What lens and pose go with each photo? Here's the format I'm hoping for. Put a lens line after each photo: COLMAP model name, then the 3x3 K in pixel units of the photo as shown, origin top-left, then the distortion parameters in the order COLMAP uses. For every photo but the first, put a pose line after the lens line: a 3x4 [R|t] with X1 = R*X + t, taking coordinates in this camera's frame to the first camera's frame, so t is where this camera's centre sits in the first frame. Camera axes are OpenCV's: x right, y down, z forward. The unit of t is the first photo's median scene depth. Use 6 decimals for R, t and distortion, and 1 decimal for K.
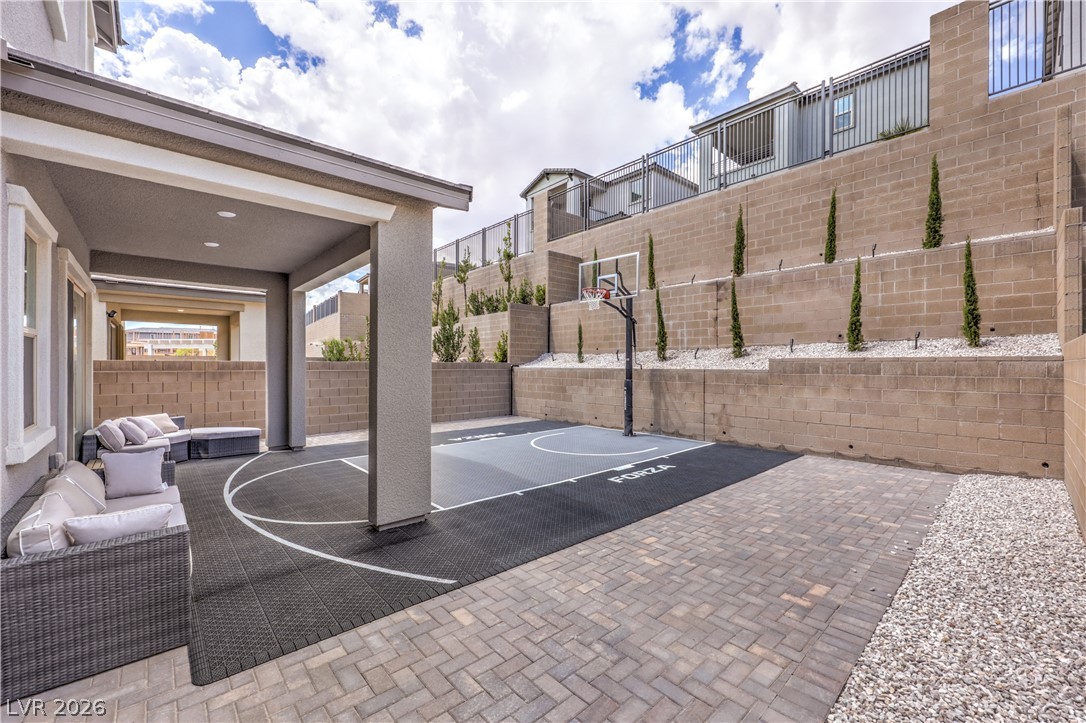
lens RADIAL K [[450.9, 0, 546.8], [0, 450.9, 364.3], [0, 0, 1]] dist [-0.000212, -0.000580]
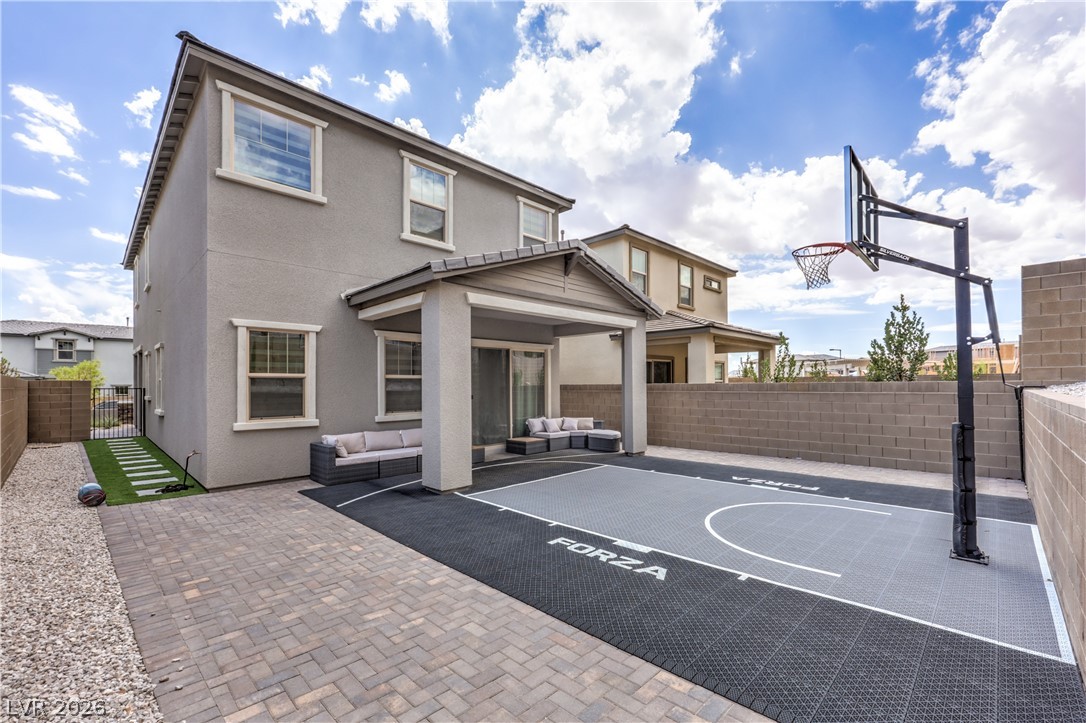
lens RADIAL K [[450.9, 0, 537.3], [0, 450.9, 384.4], [0, 0, 1]] dist [-0.000212, -0.000580]
pose [[0.054848, -0.003609, -0.998488, 1.258009], [0.008438, 0.999959, -0.003151, -0.006532], [0.998459, -0.008252, 0.054876, 1.277326]]
